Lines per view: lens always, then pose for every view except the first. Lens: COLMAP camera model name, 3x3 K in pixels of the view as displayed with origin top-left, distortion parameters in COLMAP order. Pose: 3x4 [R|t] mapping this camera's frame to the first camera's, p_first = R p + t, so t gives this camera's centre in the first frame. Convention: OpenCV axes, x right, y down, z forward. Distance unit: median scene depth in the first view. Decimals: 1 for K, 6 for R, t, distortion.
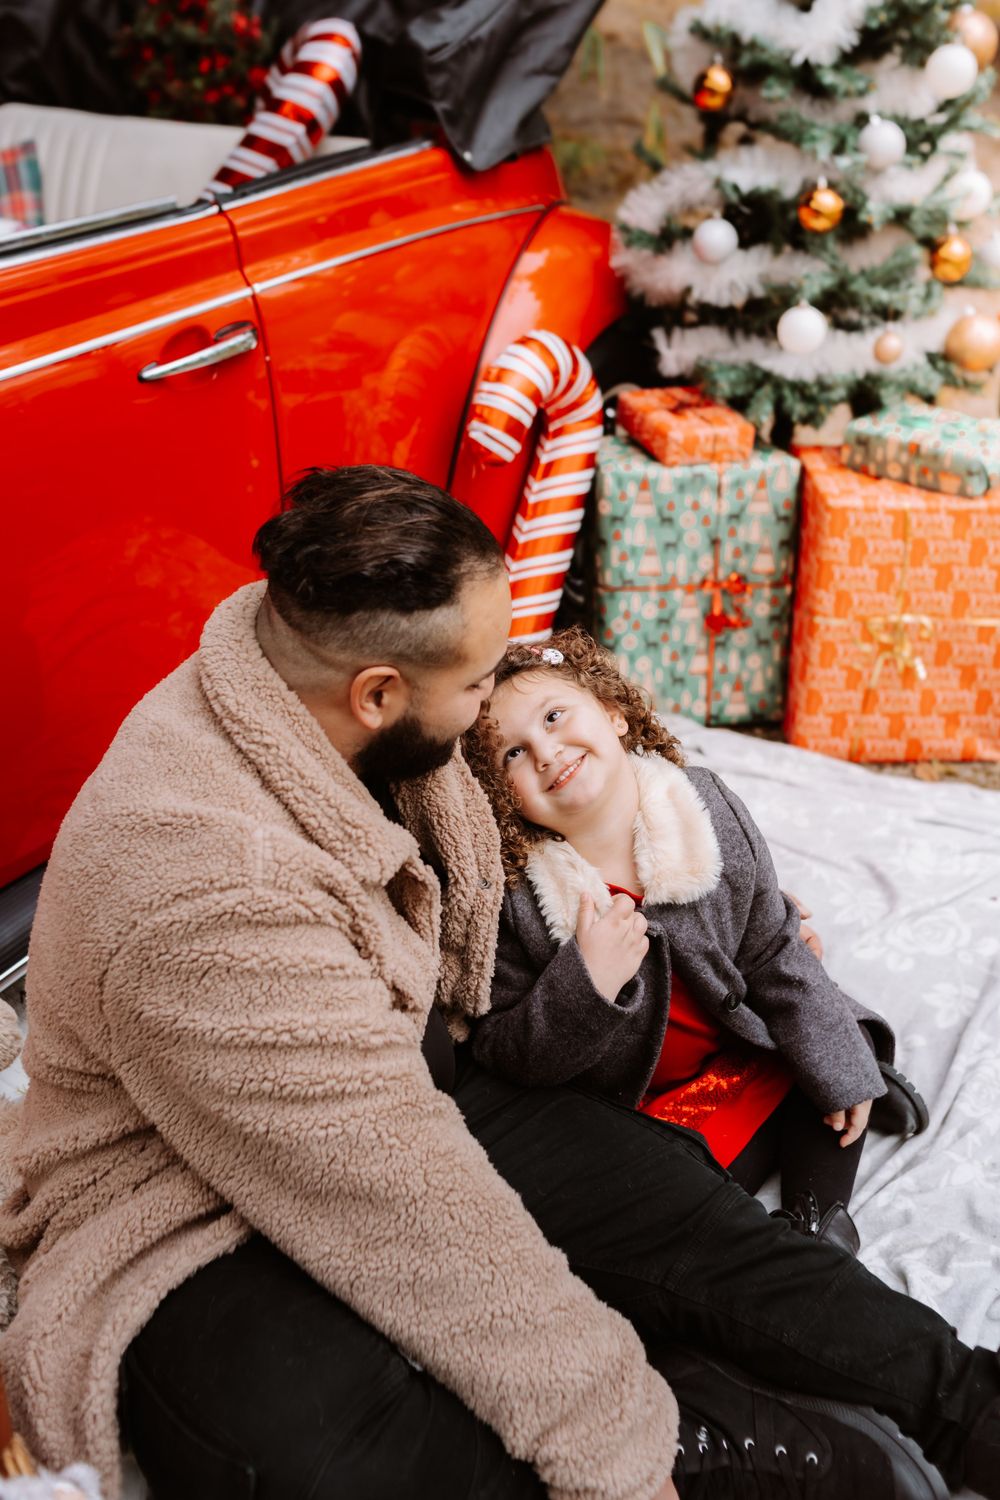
lens RADIAL K [[1485.6, 0, 507.3], [0, 1485.6, 763.1], [0, 0, 1]] dist [-0.002219, 0.000000]
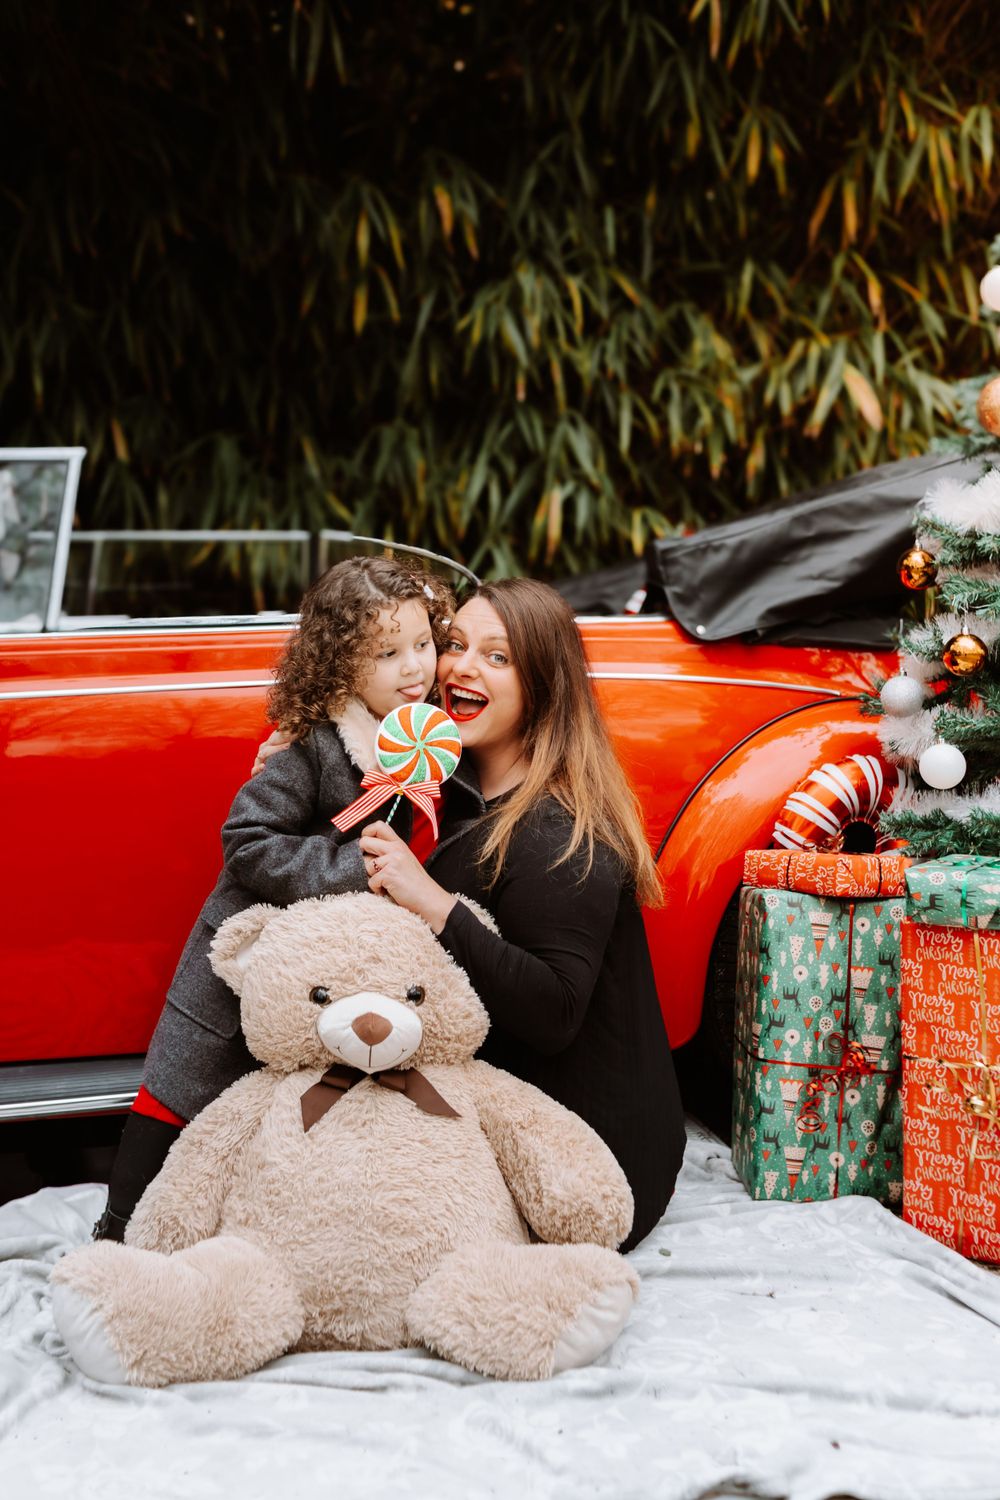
lens RADIAL K [[1578.7, 0, 503.2], [0, 1578.7, 727.1], [0, 0, 1]] dist [-0.002336, 0.000000]
pose [[0.694323, -0.018987, -0.719413, 0.721947], [-0.353265, 0.861934, -0.363694, 0.162067], [0.626992, 0.506664, 0.591753, 0.182941]]
